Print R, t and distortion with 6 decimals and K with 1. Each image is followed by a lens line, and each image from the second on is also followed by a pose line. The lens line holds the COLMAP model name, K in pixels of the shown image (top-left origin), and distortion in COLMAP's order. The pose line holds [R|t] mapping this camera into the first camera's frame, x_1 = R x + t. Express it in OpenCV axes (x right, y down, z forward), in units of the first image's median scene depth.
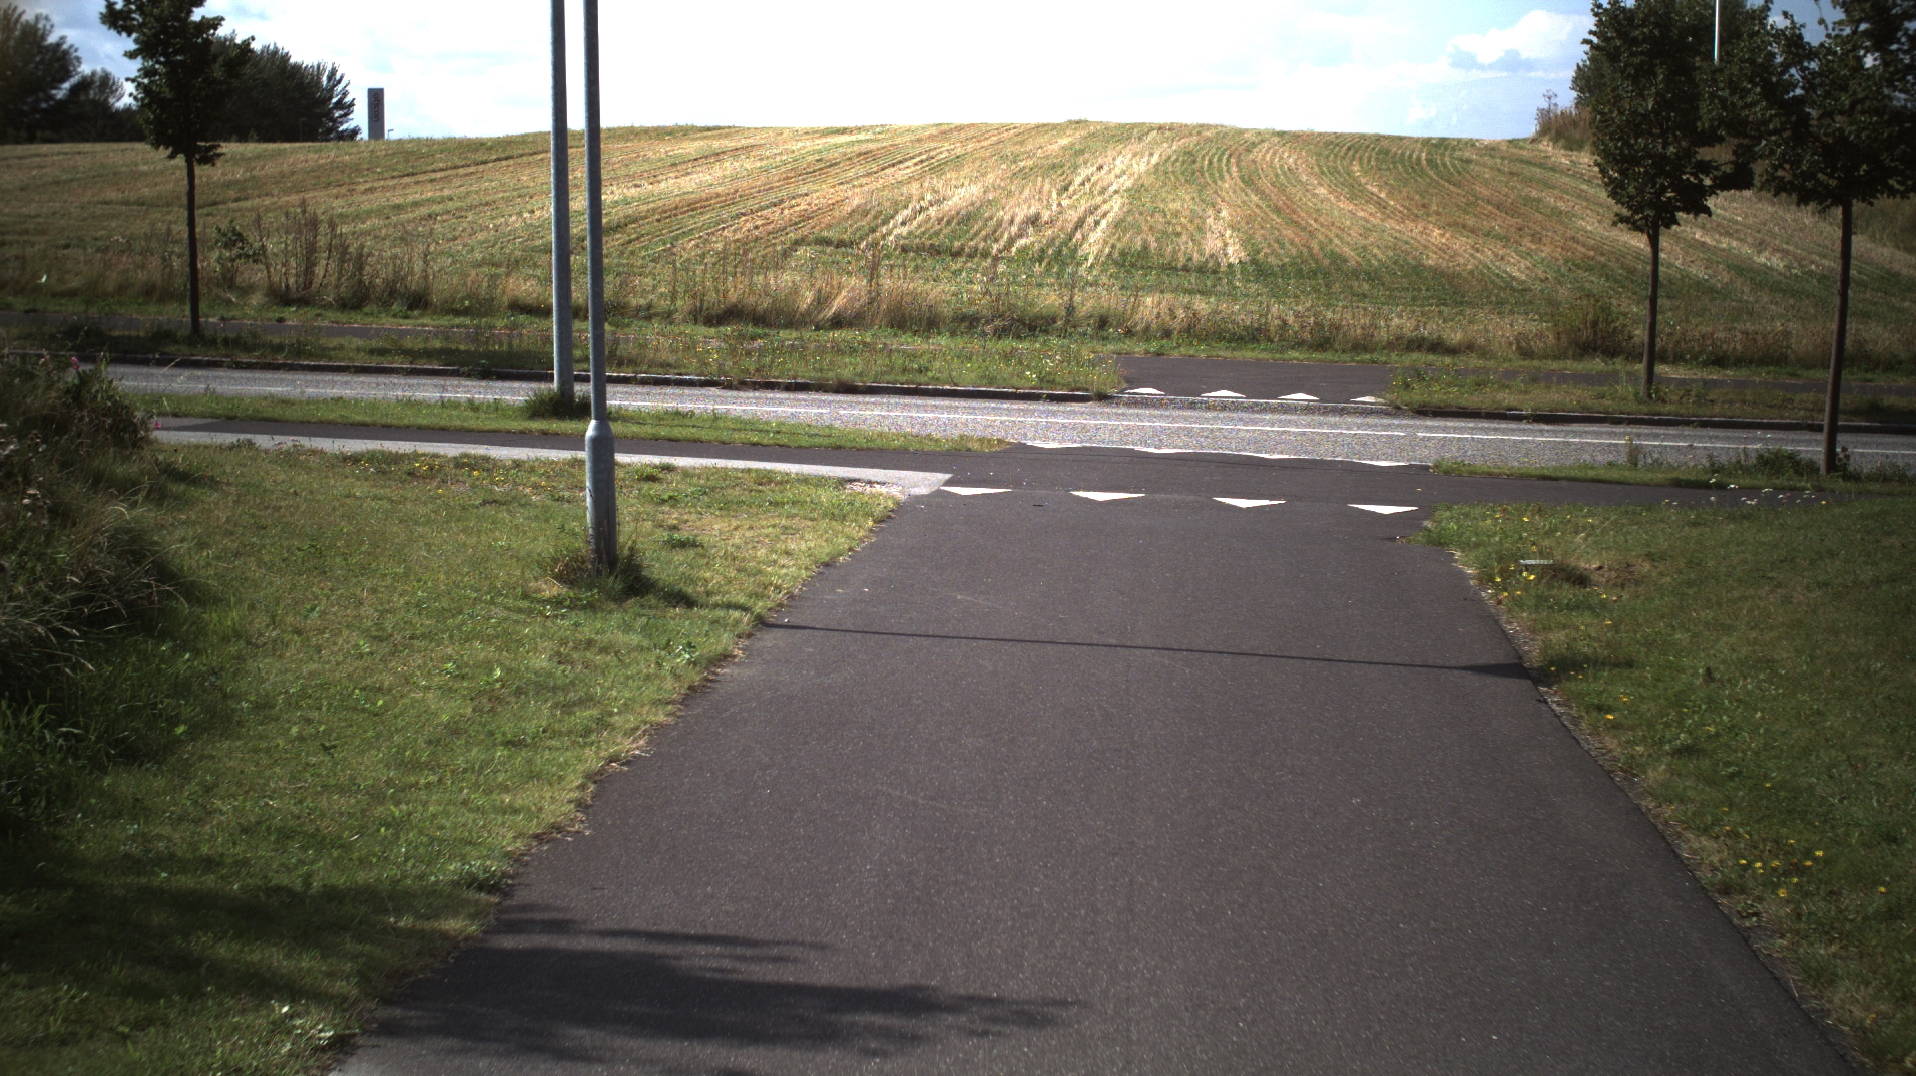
lens RADIAL K [[3951.5, 0, 958.0], [0, 3951.5, 538.0], [0, 0, 1]] dist [-0.382320, 0.390391]
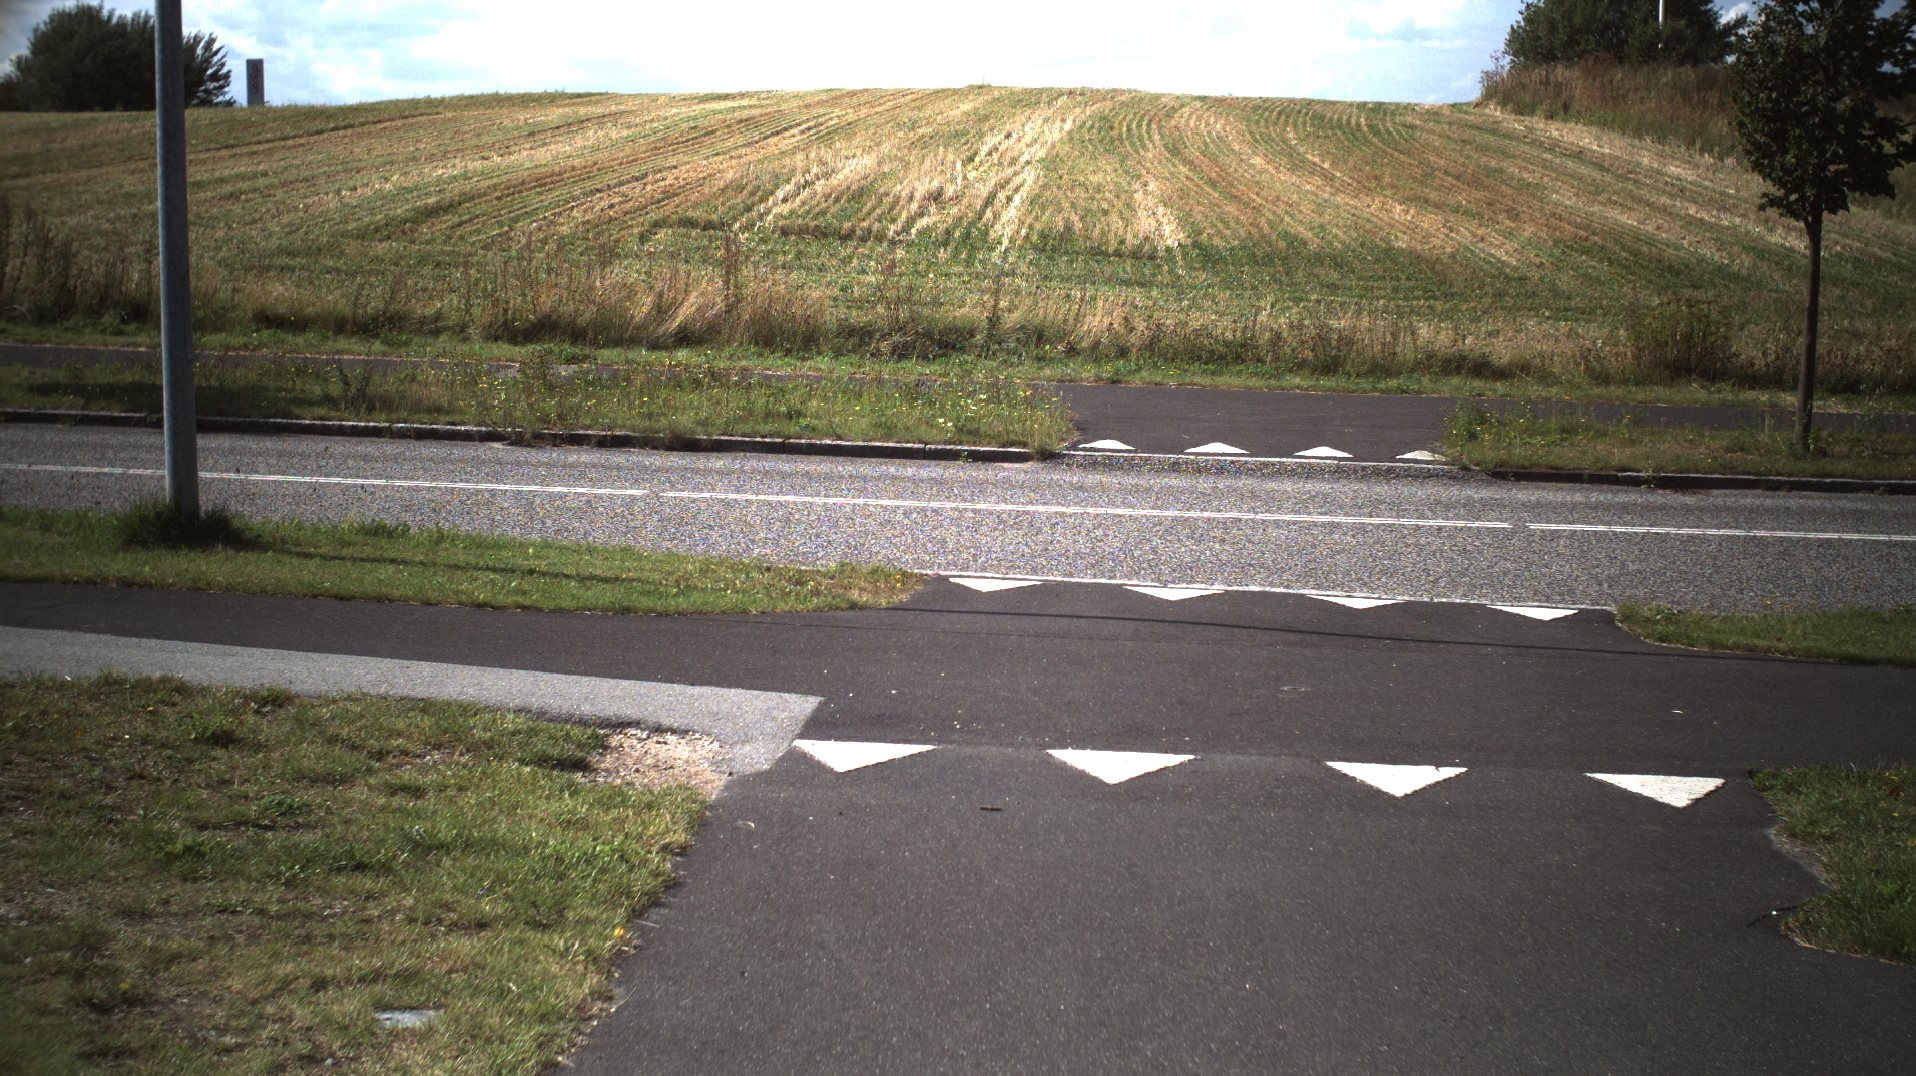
lens RADIAL K [[3562.3, 0, 958.0], [0, 3562.3, 538.0], [0, 0, 1]] dist [-0.303033, 0.210220]
pose [[0.999586, -0.004820, 0.028362, 0.001691], [0.004317, 0.999832, 0.017788, -0.021232], [-0.028443, -0.017658, 0.999439, 0.240169]]
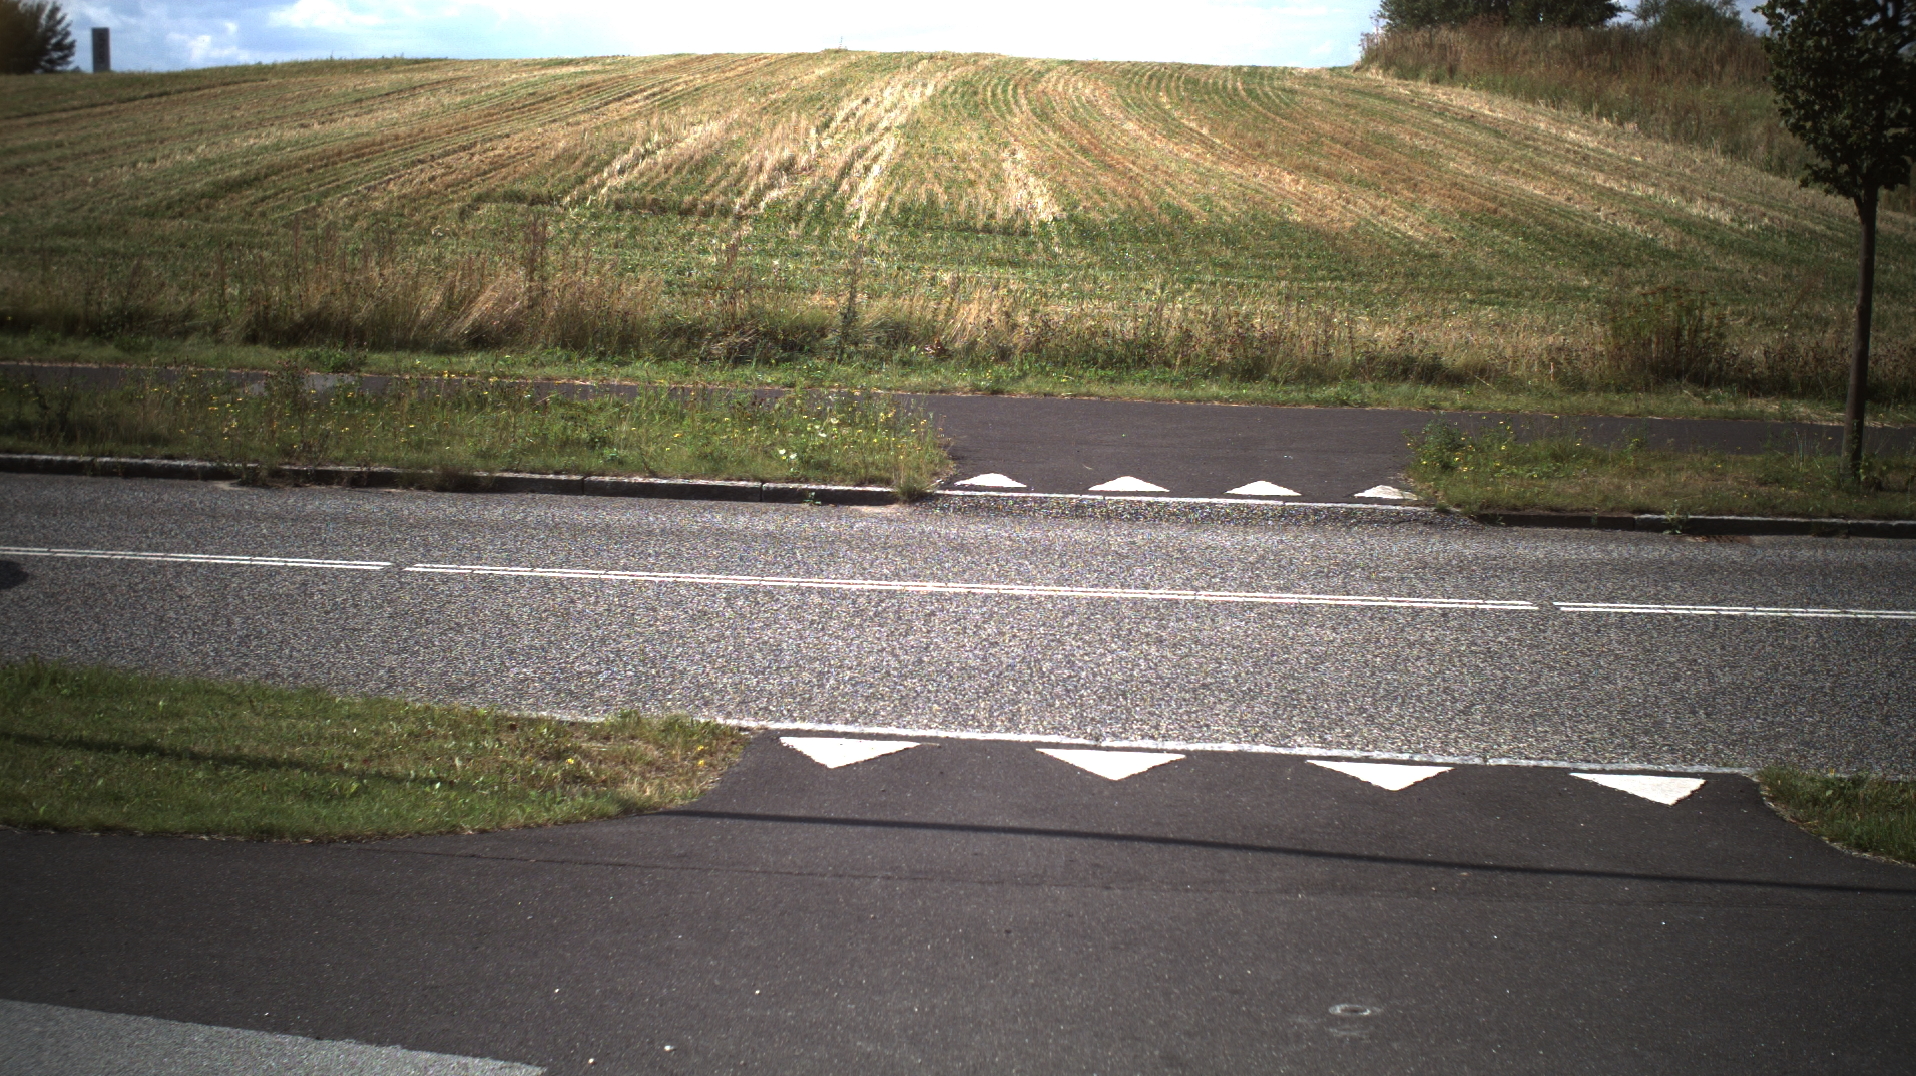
lens RADIAL K [[3398.6, 0, 958.0], [0, 3398.6, 538.0], [0, 0, 1]] dist [-0.291539, 0.323687]
pose [[0.997570, -0.010242, 0.068908, 0.006186], [0.008042, 0.999452, 0.032124, -0.029732], [-0.069200, -0.031492, 0.997106, 0.343245]]
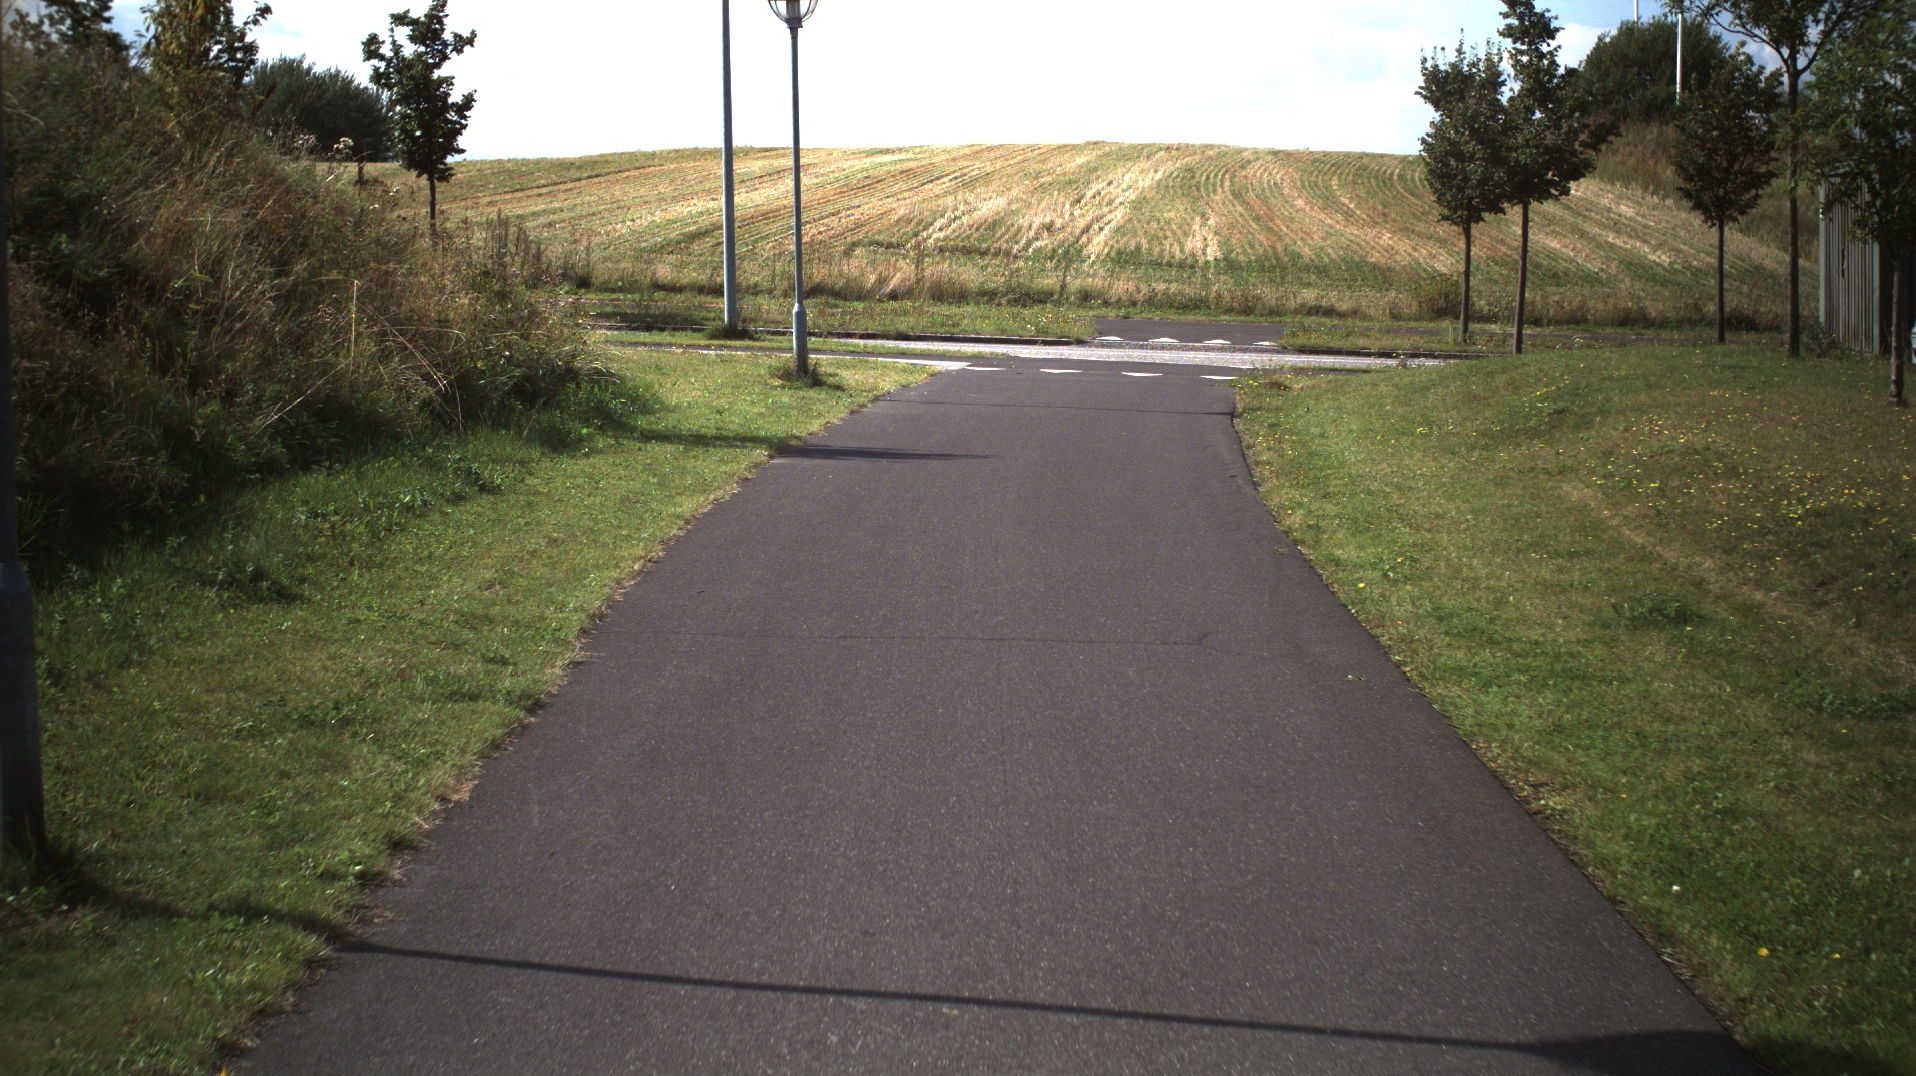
lens RADIAL K [[4721.3, 0, 958.0], [0, 4721.3, 538.0], [0, 0, 1]] dist [-0.510633, 0.189433]
pose [[0.999952, -0.002410, -0.009537, 0.005418], [0.002233, 0.999826, -0.018542, 0.044708], [0.009580, 0.018519, 0.999783, -0.476265]]
